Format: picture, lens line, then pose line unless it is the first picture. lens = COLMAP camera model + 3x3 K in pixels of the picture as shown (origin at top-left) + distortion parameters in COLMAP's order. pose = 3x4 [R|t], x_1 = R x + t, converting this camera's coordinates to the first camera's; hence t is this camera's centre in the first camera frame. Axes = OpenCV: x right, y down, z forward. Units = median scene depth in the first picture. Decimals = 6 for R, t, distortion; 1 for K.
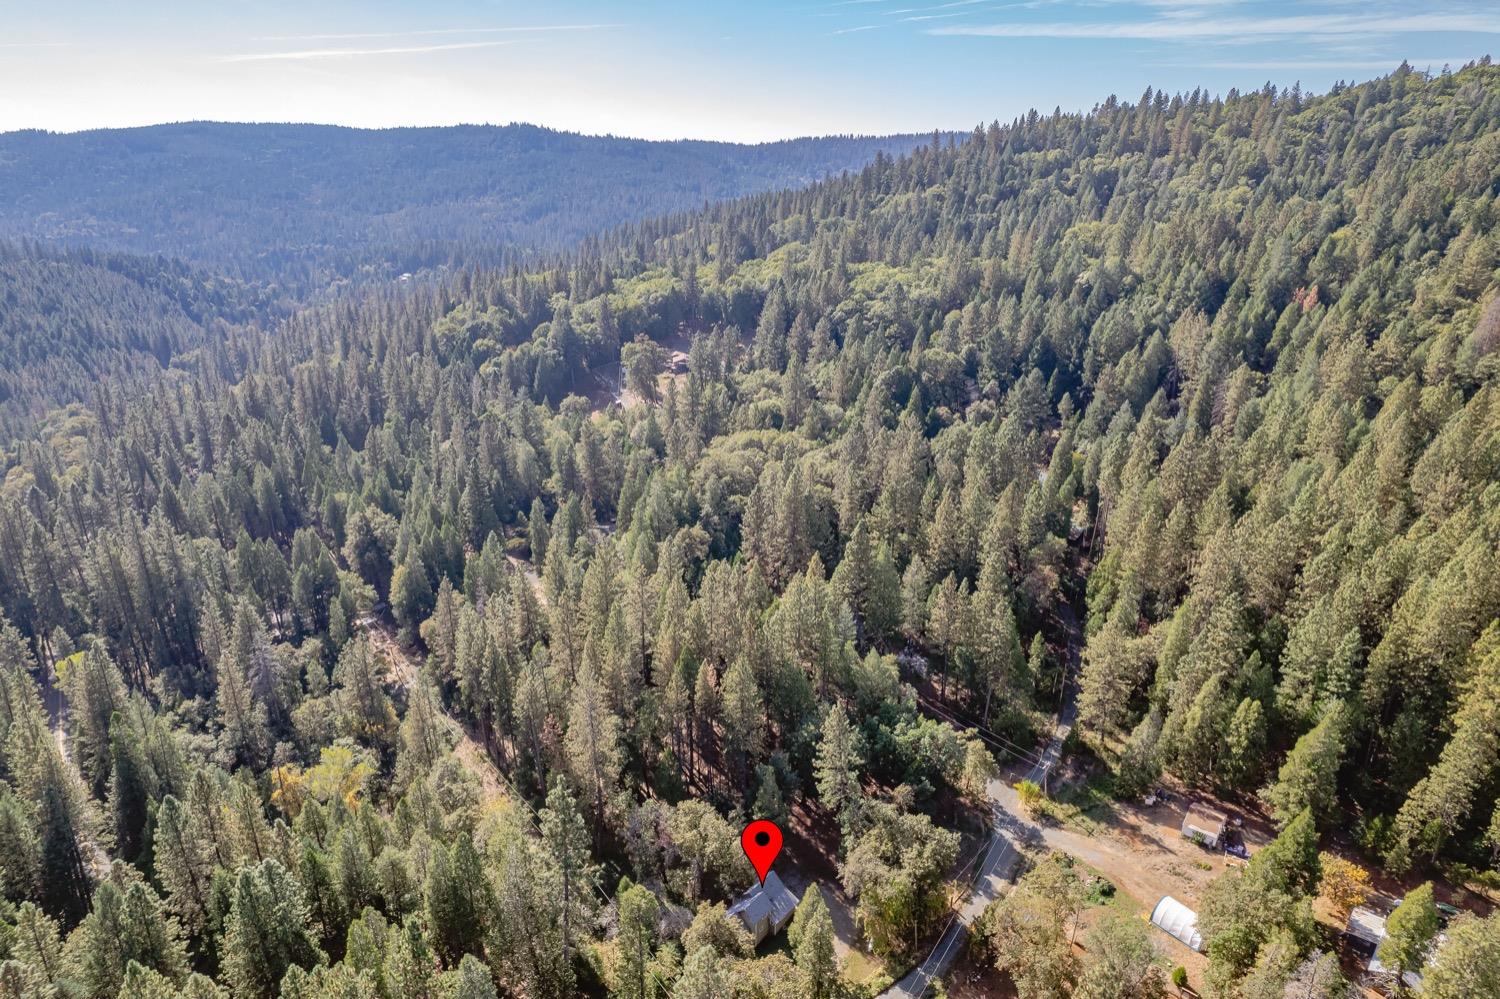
lens RADIAL K [[977.5, 0, 748.5], [0, 977.5, 462.8], [0, 0, 1]] dist [-0.030573, 0.000463]
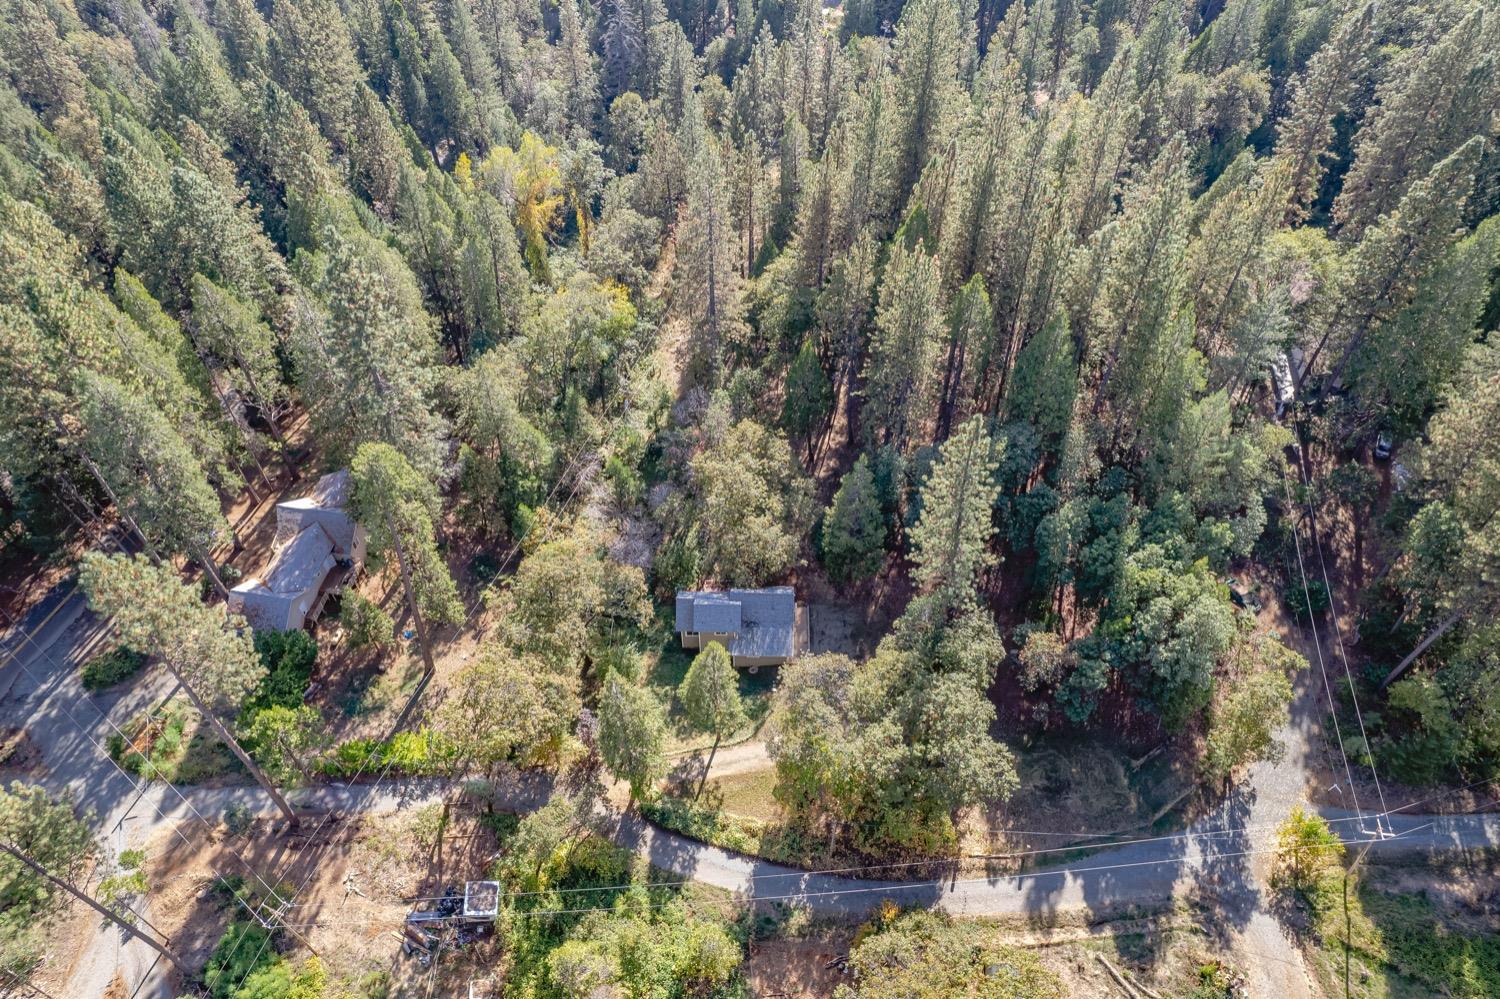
lens RADIAL K [[959.1, 0, 739.7], [0, 959.1, 504.4], [0, 0, 1]] dist [-0.083785, 0.074013]
pose [[0.601239, 0.591688, -0.537045, 0.280498], [-0.250970, 0.777906, 0.576087, 0.035888], [0.758634, -0.211584, 0.616203, 0.585454]]
